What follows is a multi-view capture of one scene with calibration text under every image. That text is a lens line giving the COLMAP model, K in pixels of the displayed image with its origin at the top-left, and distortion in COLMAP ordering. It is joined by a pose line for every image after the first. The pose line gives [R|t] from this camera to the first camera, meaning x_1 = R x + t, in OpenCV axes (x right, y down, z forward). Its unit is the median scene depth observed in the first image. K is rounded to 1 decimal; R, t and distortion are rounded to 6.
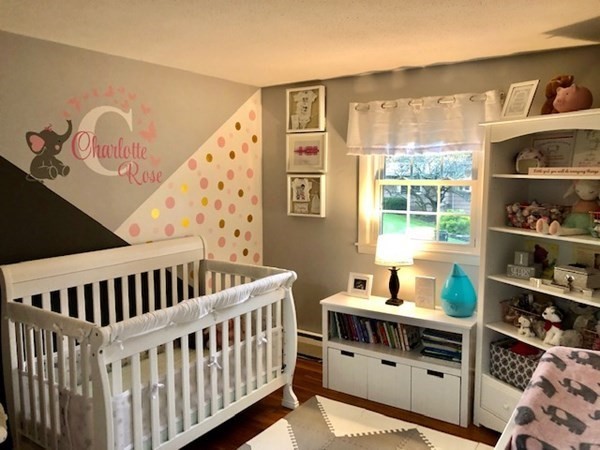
lens RADIAL K [[483.5, 0, 301.8], [0, 483.5, 222.9], [0, 0, 1]] dist [0.059951, -0.113752]
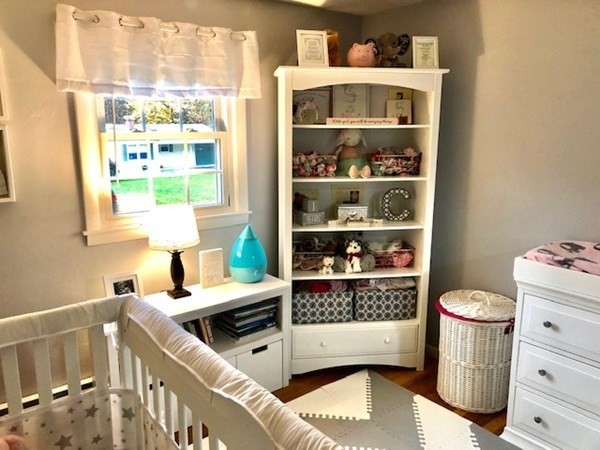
lens RADIAL K [[483.5, 0, 301.8], [0, 483.5, 222.9], [0, 0, 1]] dist [0.059951, -0.113752]
pose [[0.316189, -0.189544, 0.929568, -0.531883], [0.098664, 0.981095, 0.166490, -0.066611], [-0.943552, 0.039073, 0.328913, 0.672563]]
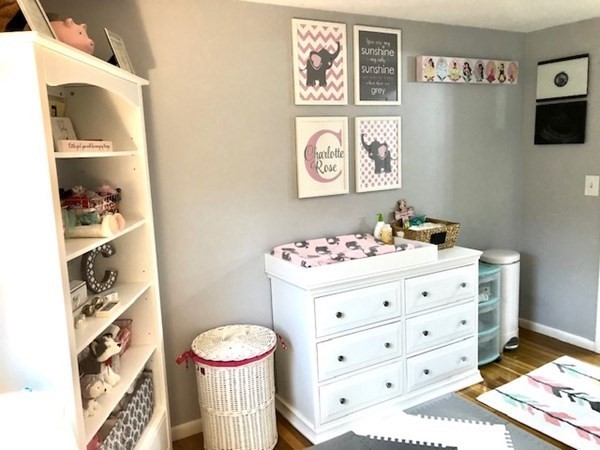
lens RADIAL K [[483.5, 0, 301.8], [0, 483.5, 222.9], [0, 0, 1]] dist [0.059951, -0.113752]
pose [[-0.891249, -0.027948, 0.452653, -0.089896], [0.091415, 0.966541, 0.239669, -0.117313], [-0.444206, 0.254984, -0.858874, 1.266753]]
